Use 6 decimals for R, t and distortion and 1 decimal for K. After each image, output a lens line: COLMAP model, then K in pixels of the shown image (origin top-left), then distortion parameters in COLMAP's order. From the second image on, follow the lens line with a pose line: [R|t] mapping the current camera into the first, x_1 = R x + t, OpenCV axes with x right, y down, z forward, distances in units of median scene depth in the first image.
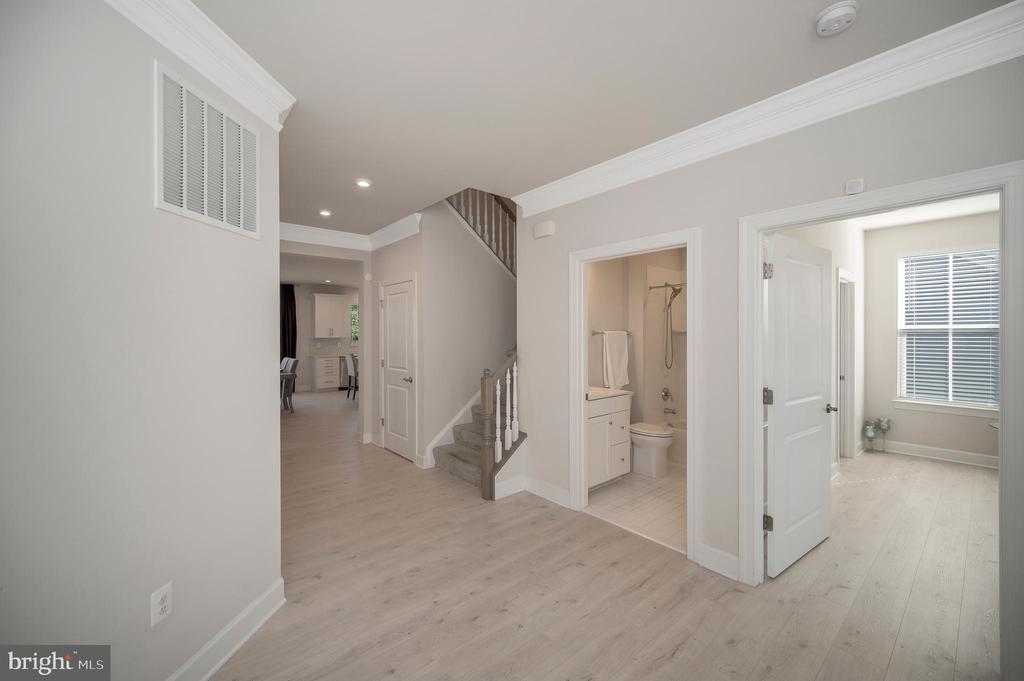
lens RADIAL K [[412.1, 0, 508.0], [0, 412.1, 336.8], [0, 0, 1]] dist [-0.001551, -0.001033]
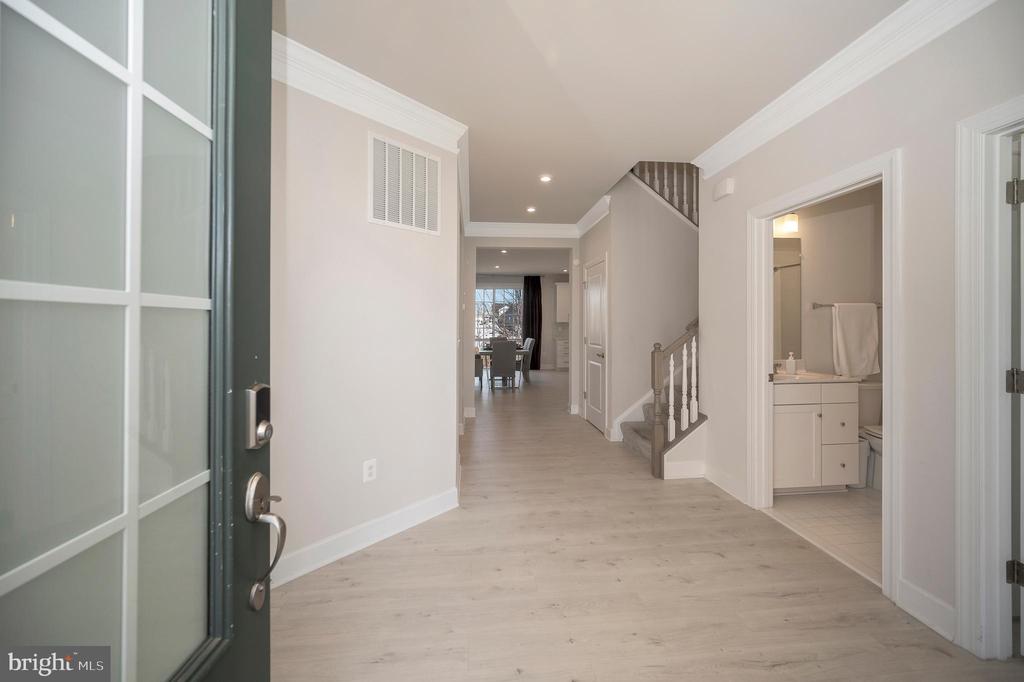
lens RADIAL K [[416.3, 0, 507.2], [0, 416.3, 321.4], [0, 0, 1]] dist [-0.001720, -0.000318]
pose [[0.819976, -0.004106, -0.572383, 0.224749], [-0.002217, 0.999944, -0.010349, 0.038652], [0.572394, 0.009754, 0.819921, -0.009776]]
